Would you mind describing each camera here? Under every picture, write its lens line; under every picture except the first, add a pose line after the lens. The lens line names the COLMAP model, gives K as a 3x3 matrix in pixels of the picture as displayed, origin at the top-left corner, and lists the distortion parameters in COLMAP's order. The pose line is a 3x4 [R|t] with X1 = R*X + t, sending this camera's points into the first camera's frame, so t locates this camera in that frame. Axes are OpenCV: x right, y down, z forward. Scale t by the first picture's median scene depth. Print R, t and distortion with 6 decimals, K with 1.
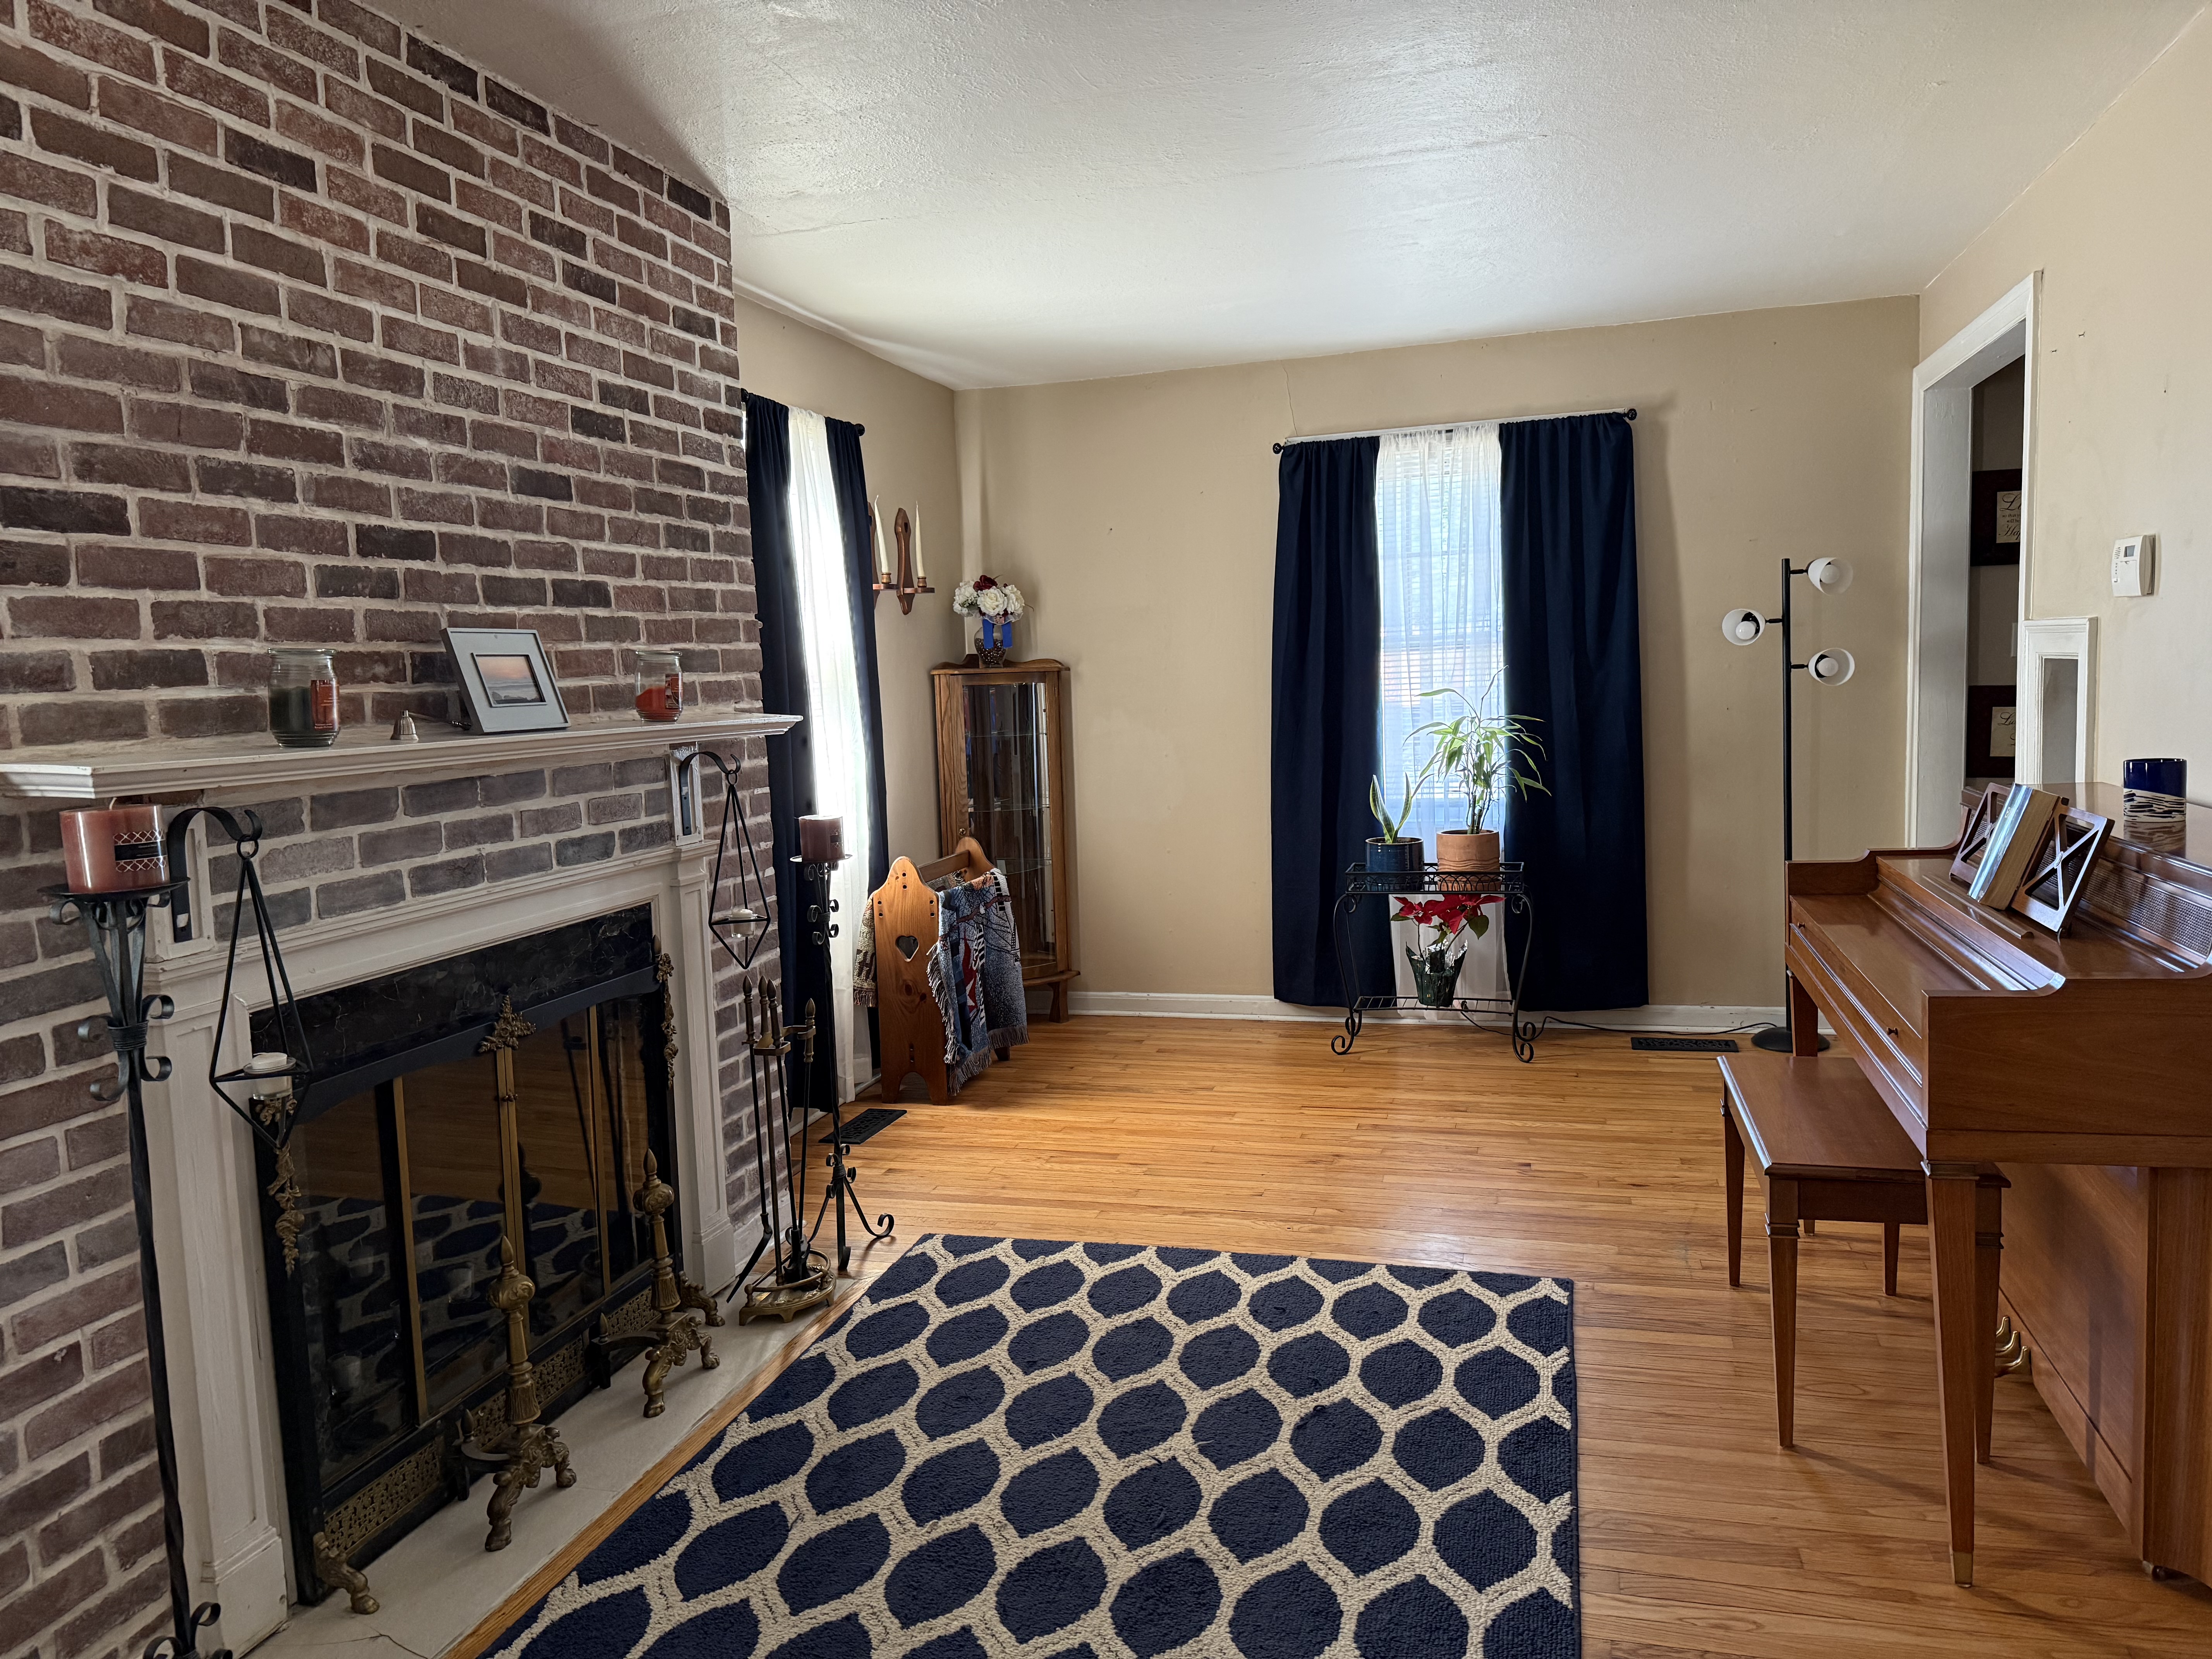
lens RADIAL K [[1577.4, 0, 1102.3], [0, 1577.4, 842.7], [0, 0, 1]] dist [0.067138, -0.086218]
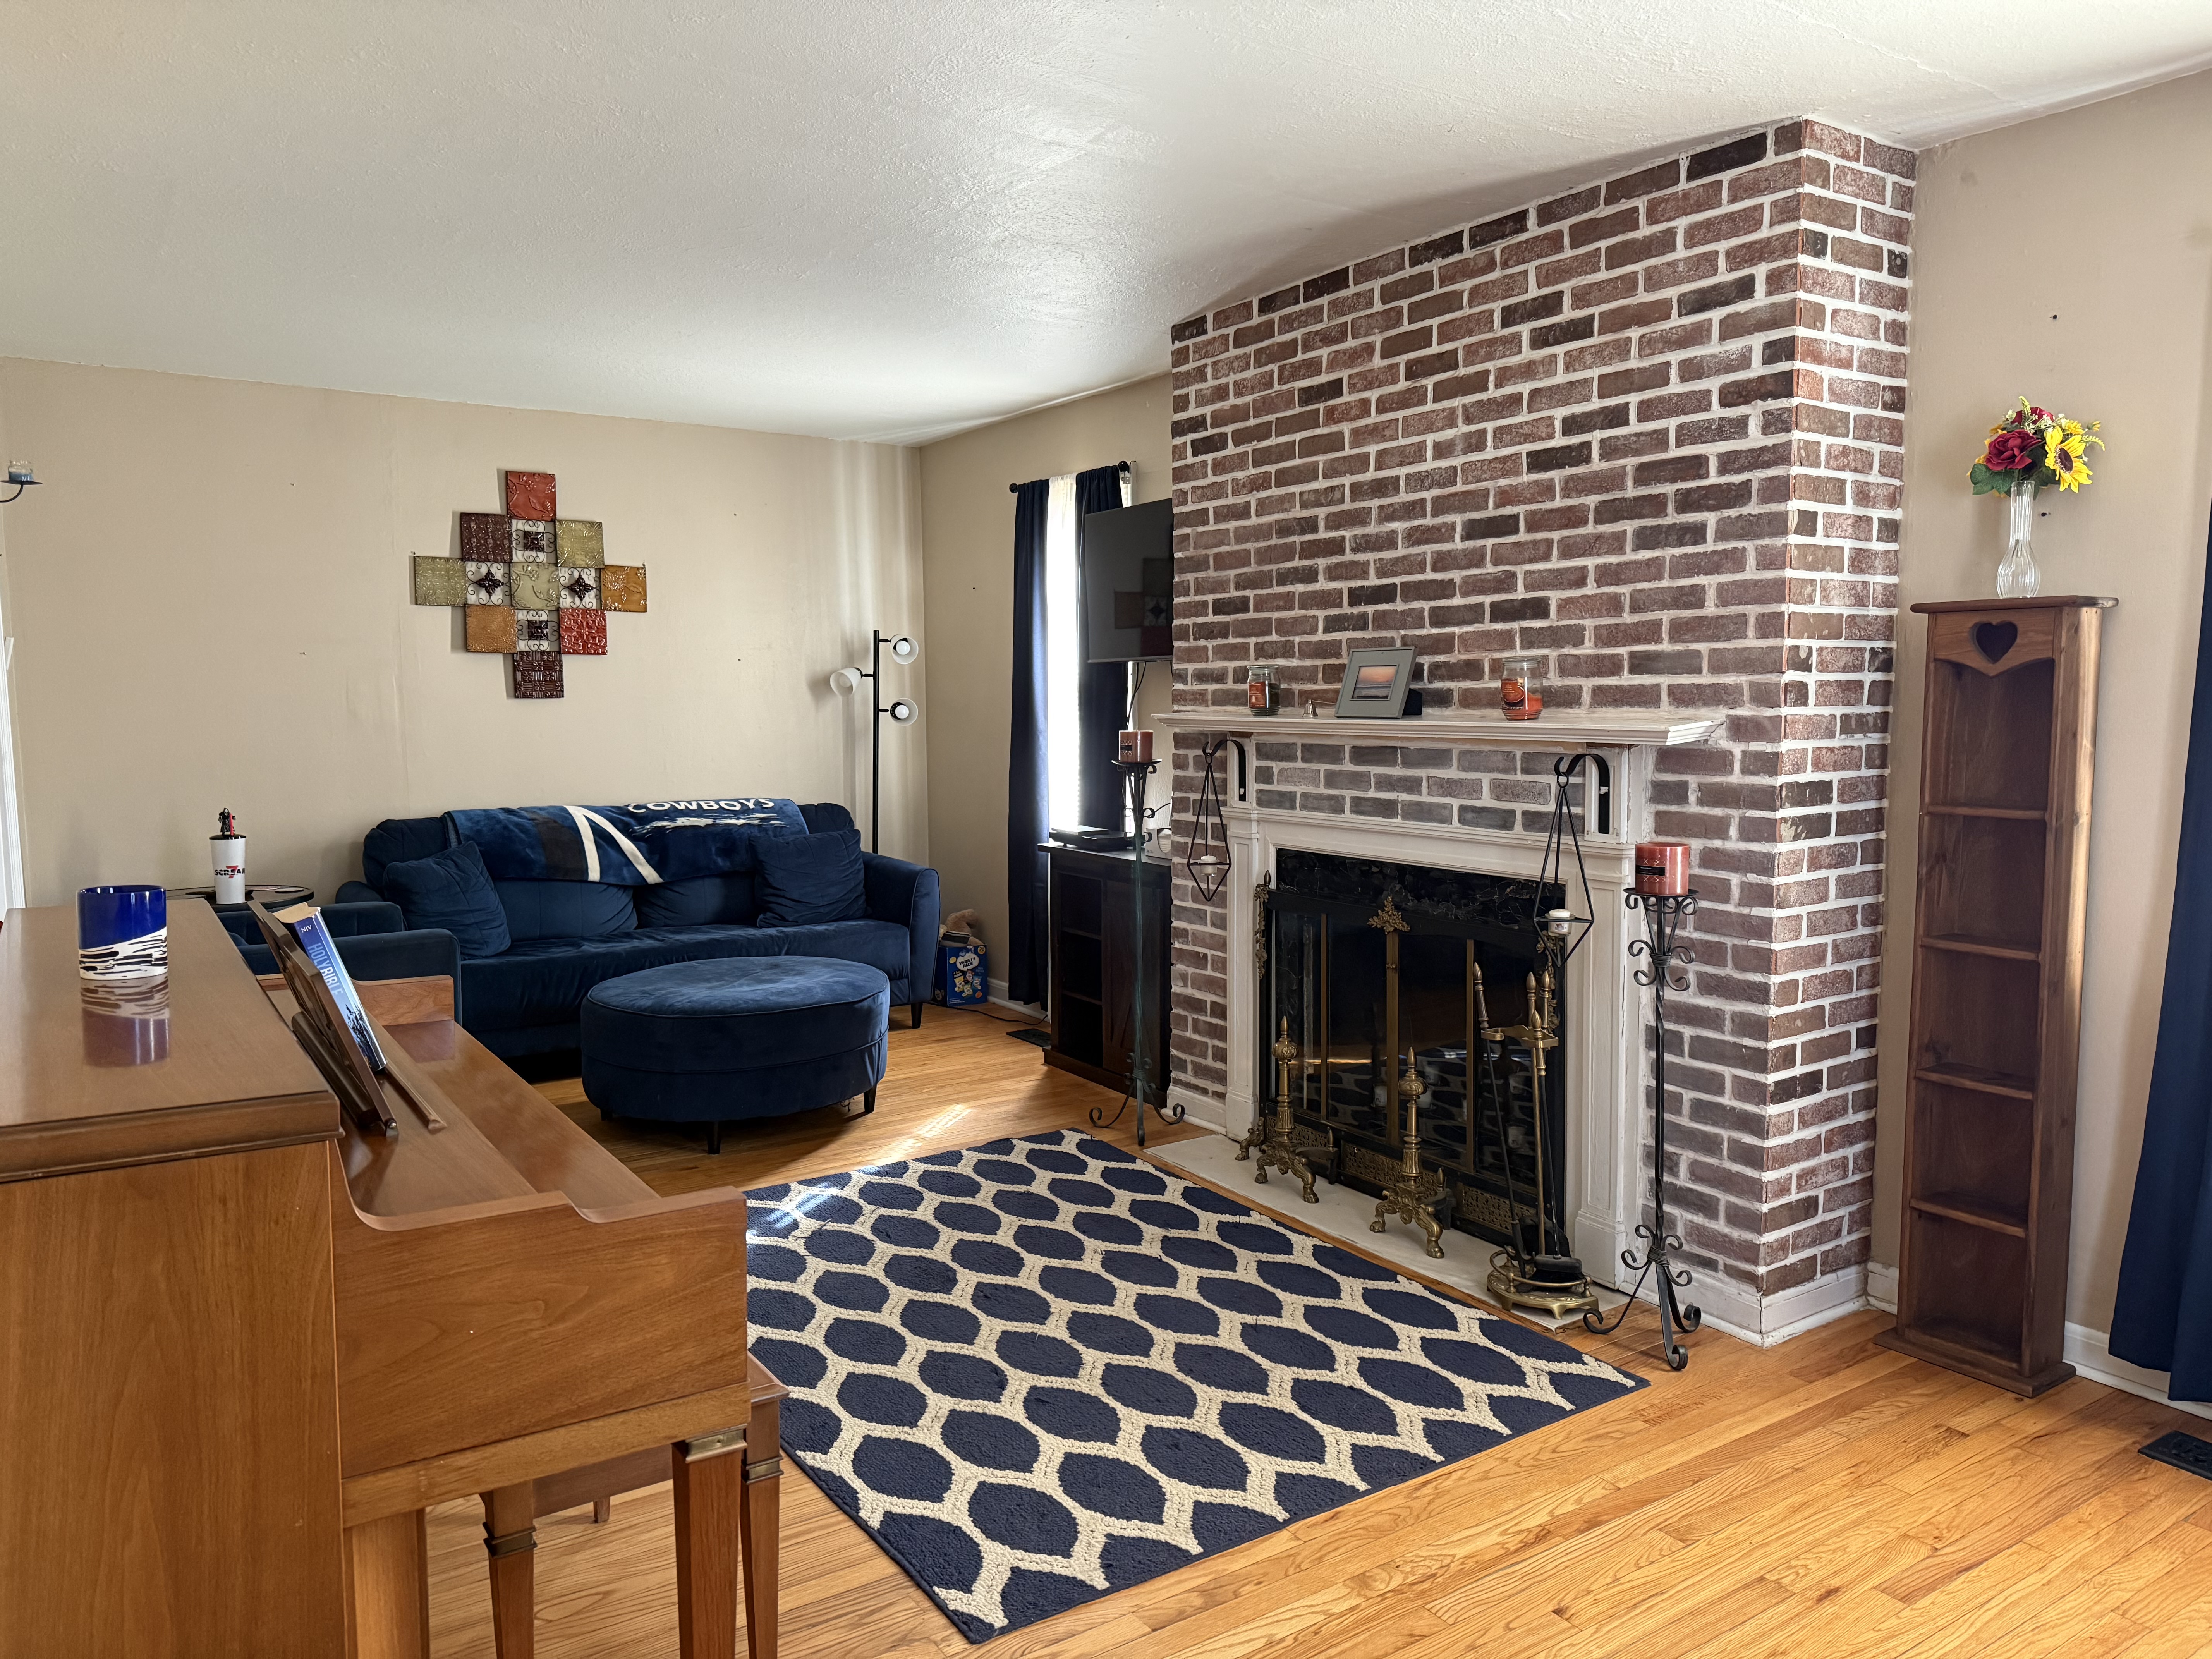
lens RADIAL K [[1577.4, 0, 1100.7], [0, 1577.4, 835.5], [0, 0, 1]] dist [0.067138, -0.086218]
pose [[-0.660133, 0.116639, -0.742038, 0.816463], [-0.046583, 0.979612, 0.195423, -0.216253], [0.749703, 0.163571, -0.641241, 1.611432]]
